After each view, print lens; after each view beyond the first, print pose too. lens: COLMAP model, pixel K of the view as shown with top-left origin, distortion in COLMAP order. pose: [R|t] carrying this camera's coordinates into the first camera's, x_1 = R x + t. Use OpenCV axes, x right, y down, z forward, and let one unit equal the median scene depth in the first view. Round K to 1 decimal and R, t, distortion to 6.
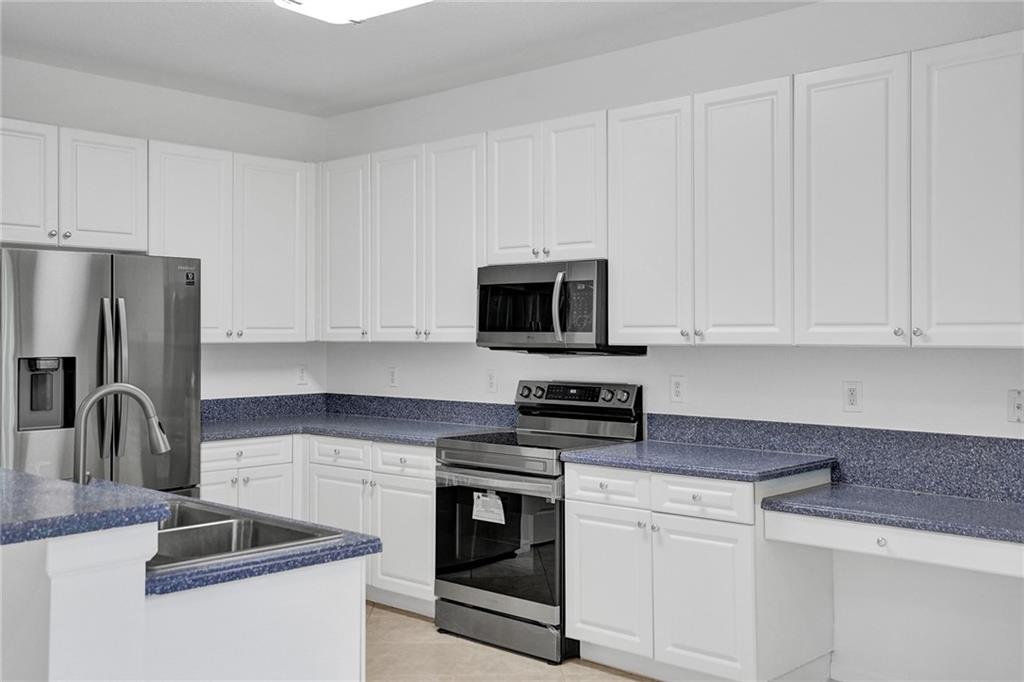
lens RADIAL K [[1028.4, 0, 516.7], [0, 1028.4, 322.2], [0, 0, 1]] dist [0.077740, 0.000000]
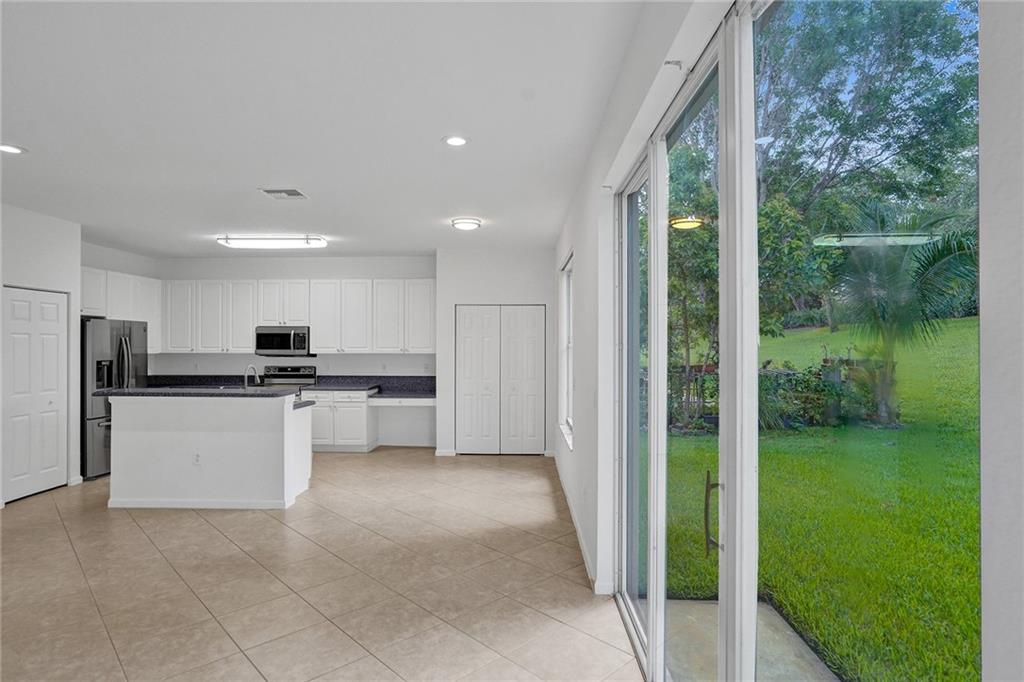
lens RADIAL K [[527.2, 0, 517.2], [0, 527.2, 340.2], [0, 0, 1]] dist [-0.038714, 0.000237]
pose [[0.737995, 0.007196, 0.674768, -0.517995], [-0.008727, 0.999961, -0.001120, -0.022933], [-0.674750, -0.005062, 0.738029, -0.603765]]
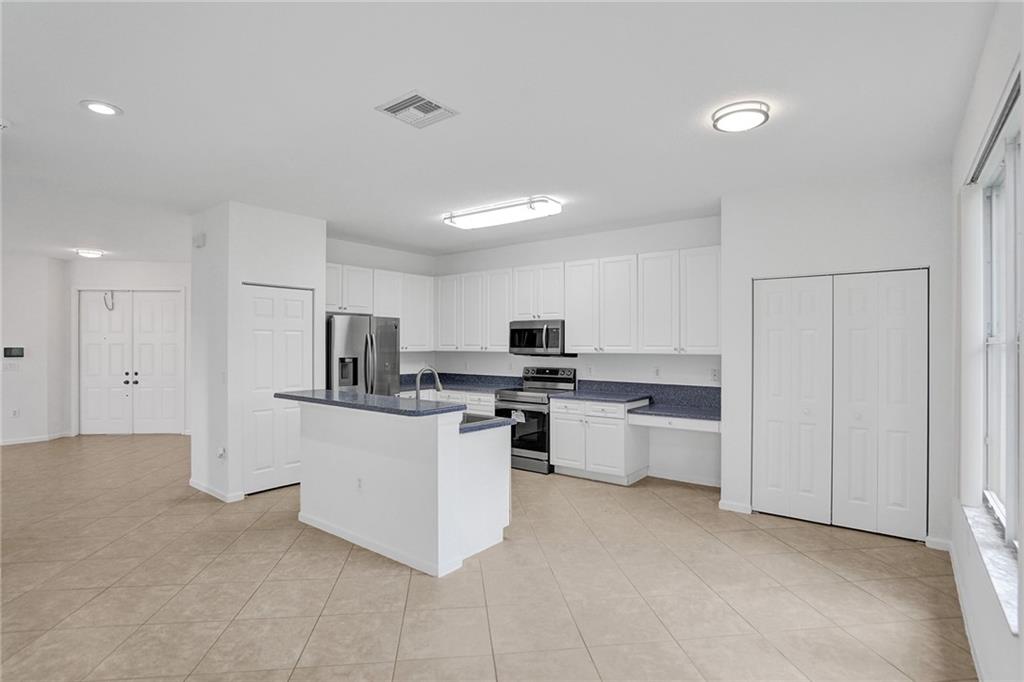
lens RADIAL K [[510.9, 0, 512.3], [0, 510.9, 344.3], [0, 0, 1]] dist [-0.037591, 0.011810]
pose [[0.996018, 0.002704, 0.089112, -0.154017], [-0.003591, 0.999946, 0.009796, -0.011800], [-0.089081, -0.010077, 0.995973, -0.259542]]
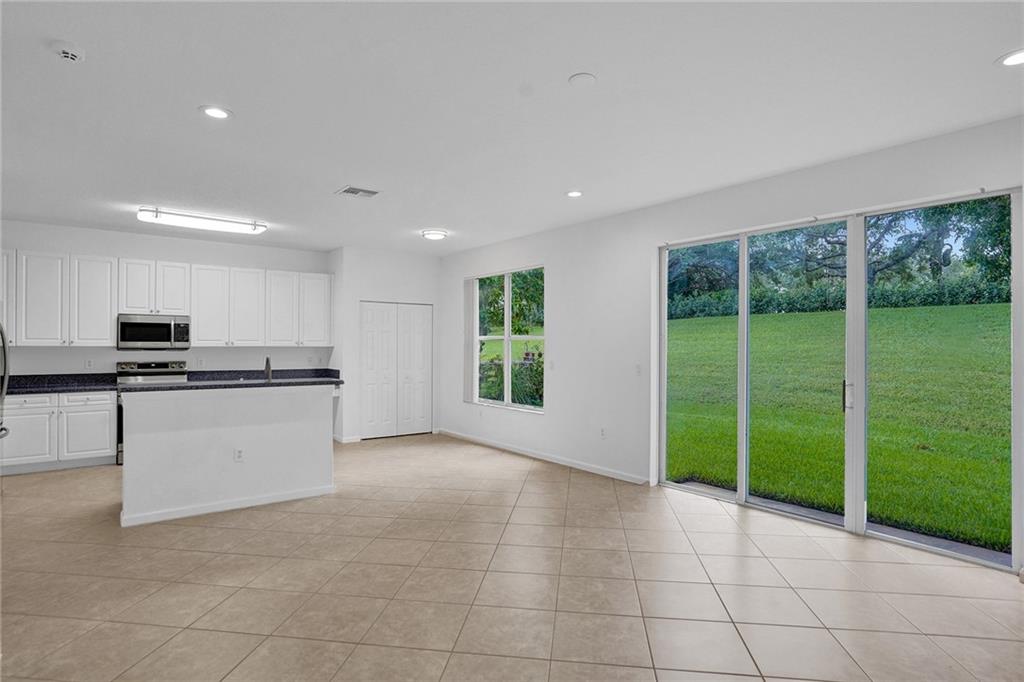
lens RADIAL K [[510.9, 0, 514.9], [0, 510.9, 346.9], [0, 0, 1]] dist [-0.037591, 0.011810]
pose [[0.201493, -0.005804, 0.979473, -1.068720], [-0.017242, 0.999806, 0.009471, -0.005936], [-0.979338, -0.018796, 0.201353, -0.143227]]
